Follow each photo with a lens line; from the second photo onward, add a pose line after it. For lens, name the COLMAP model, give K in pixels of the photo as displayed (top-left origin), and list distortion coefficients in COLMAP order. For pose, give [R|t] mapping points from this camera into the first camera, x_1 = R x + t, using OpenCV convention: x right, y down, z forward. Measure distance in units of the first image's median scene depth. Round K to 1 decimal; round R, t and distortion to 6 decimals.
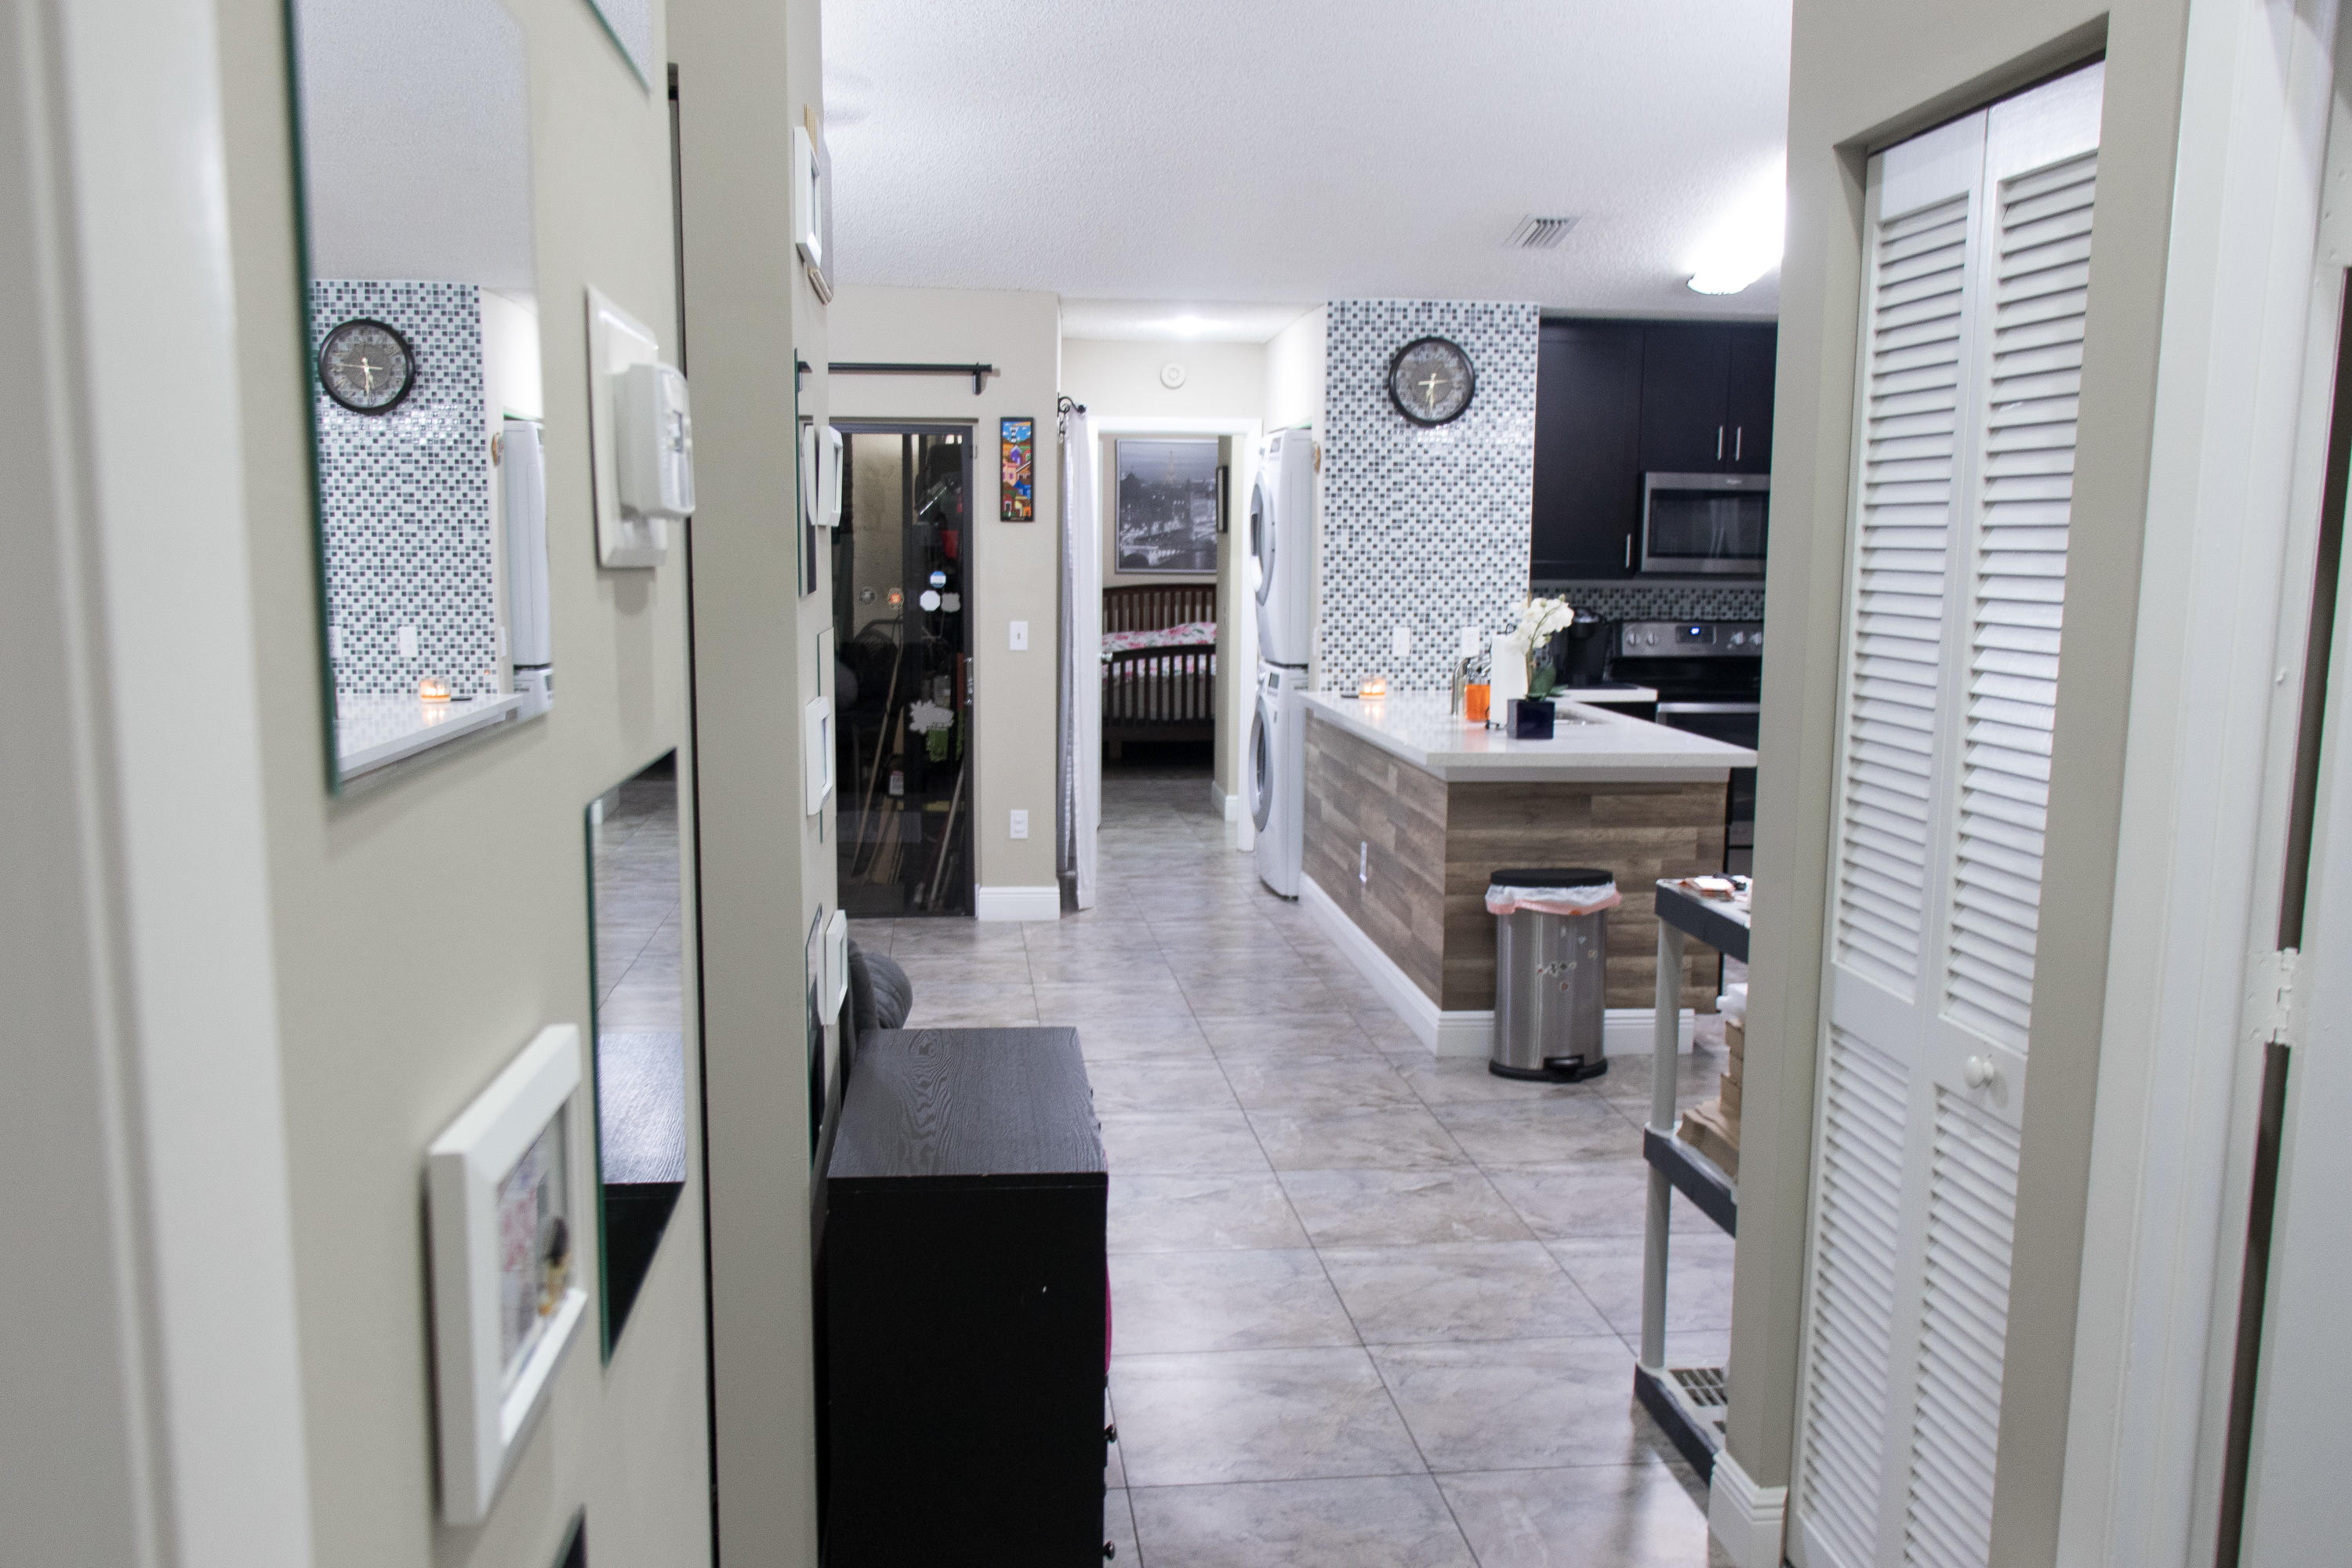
lens RADIAL K [[1854.0, 0, 1157.5], [0, 1854.0, 809.5], [0, 0, 1]] dist [-0.014928, 0.020098]
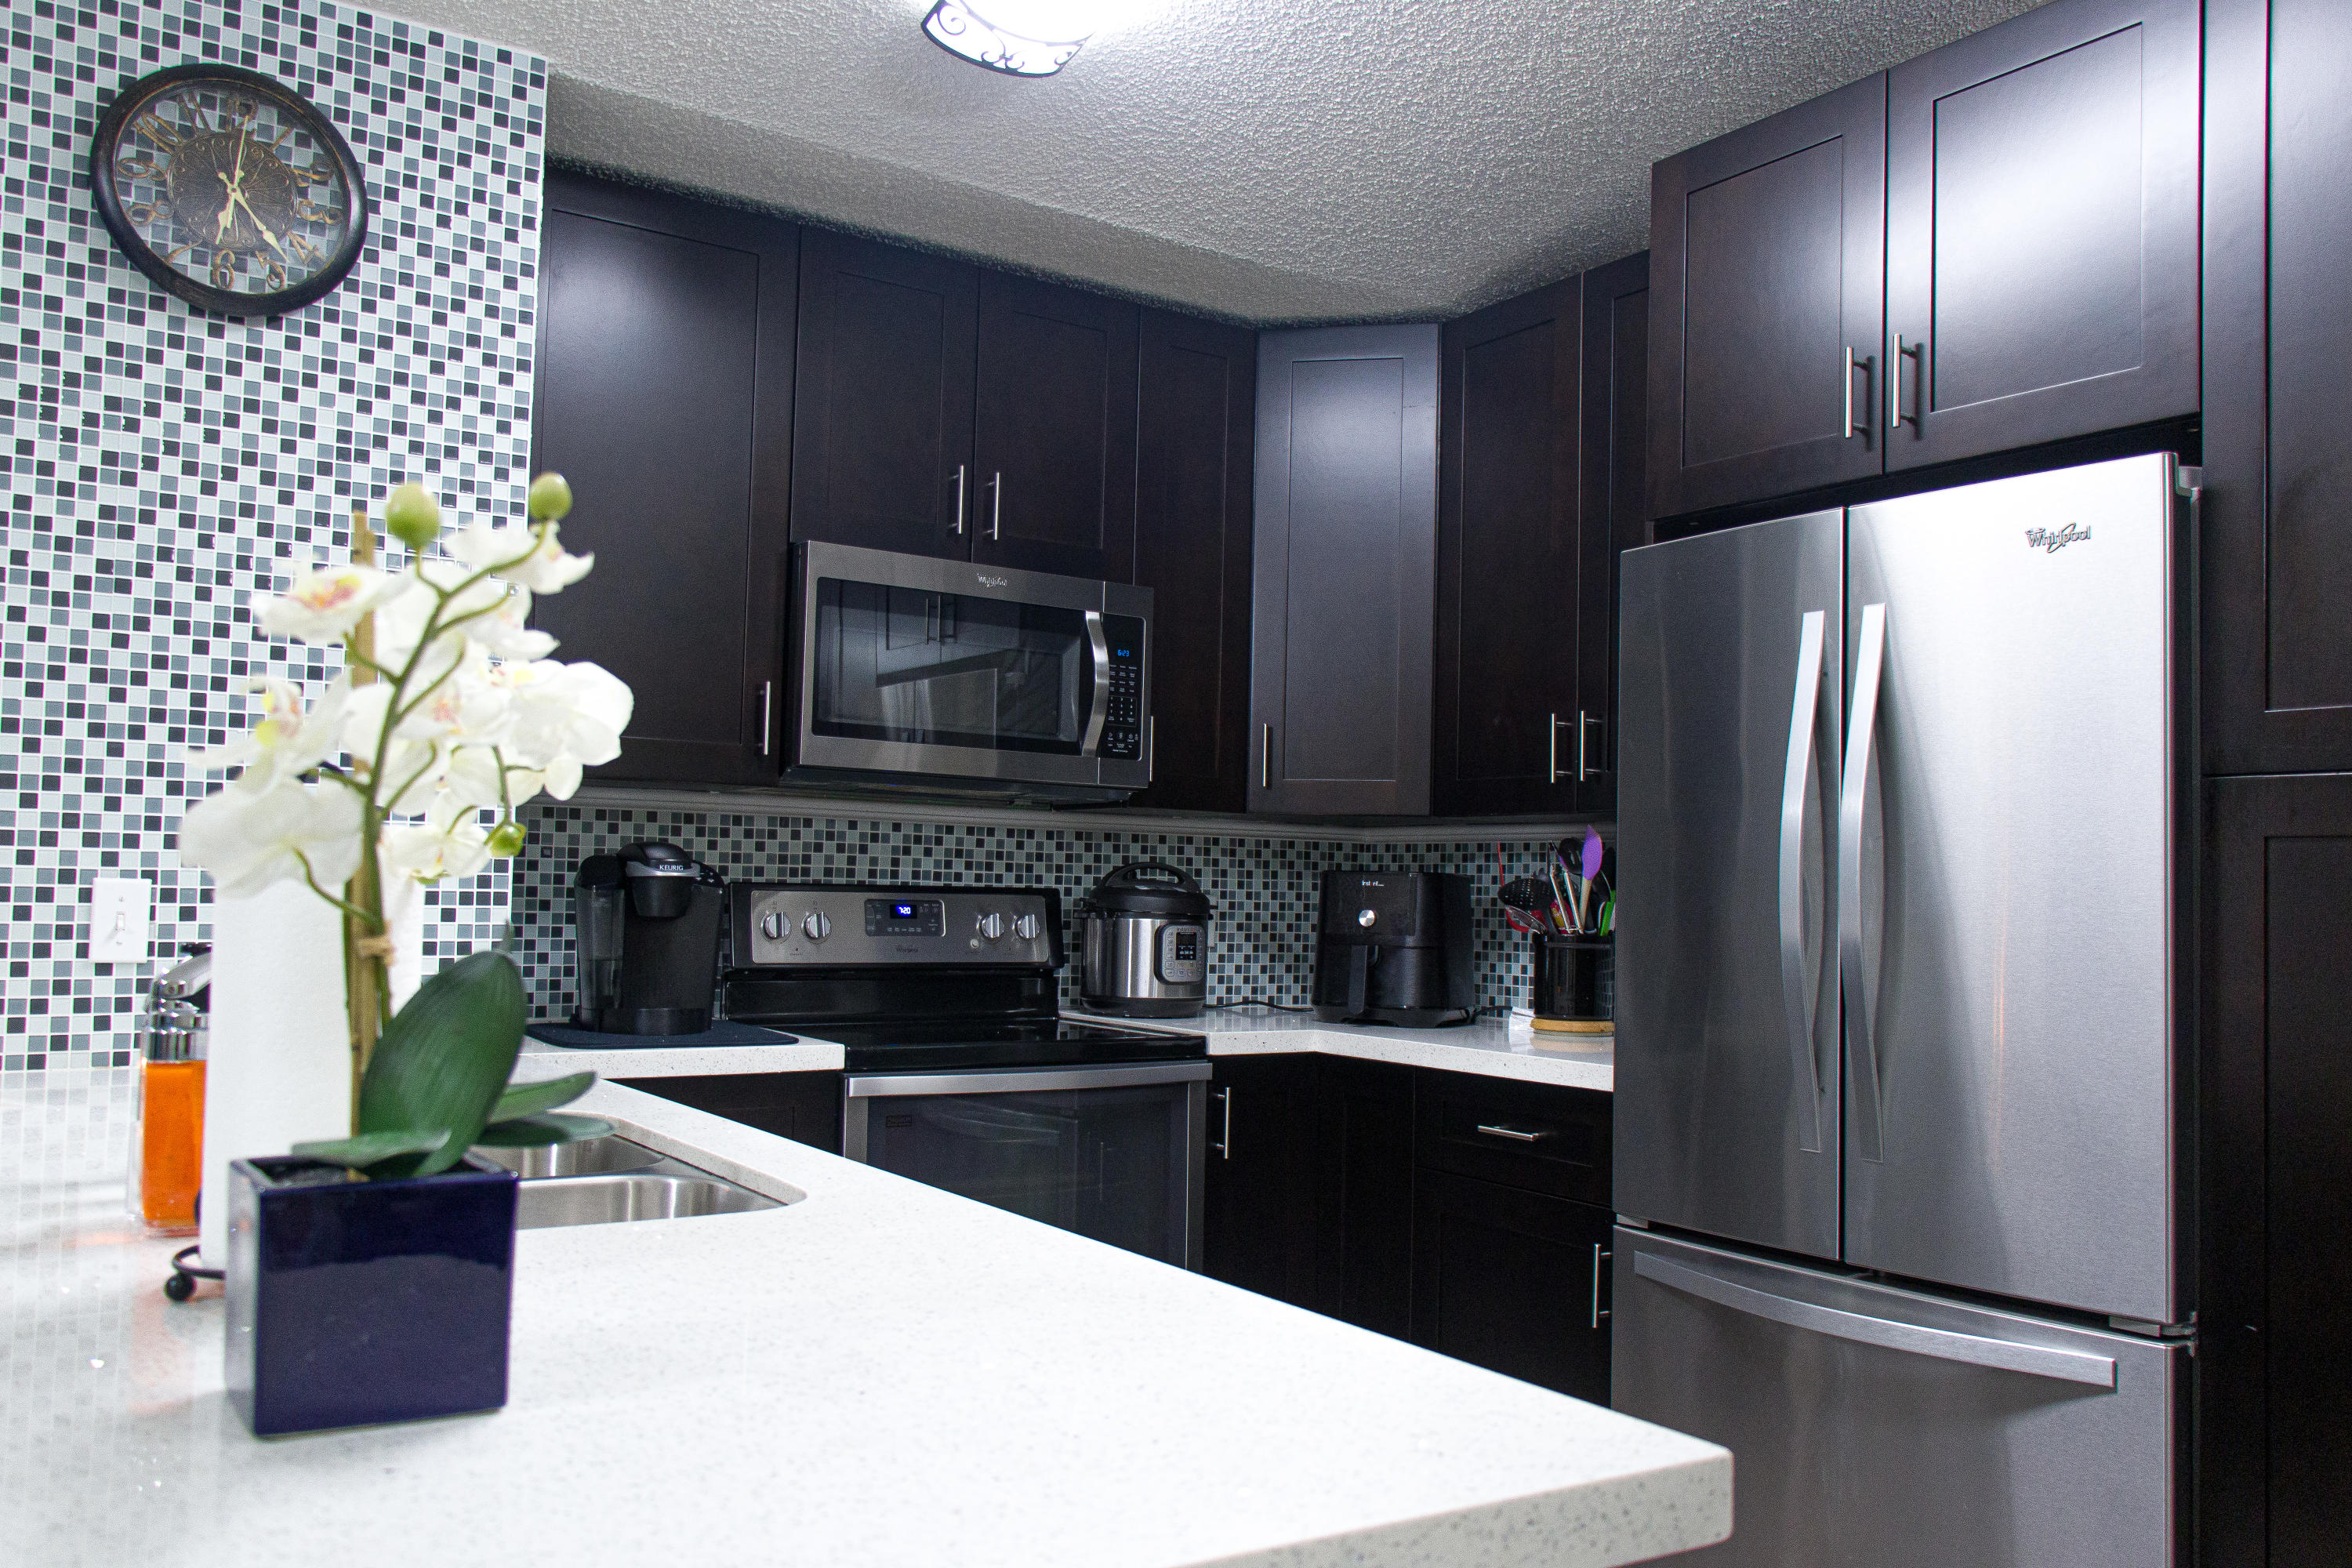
lens RADIAL K [[1854.0, 0, 1157.5], [0, 1854.0, 809.5], [0, 0, 1]] dist [-0.014928, 0.020098]
pose [[0.881557, 0.033957, 0.470856, 0.138730], [0.050543, 0.984887, -0.165657, -0.045079], [-0.469365, 0.169834, 0.866518, 0.617187]]
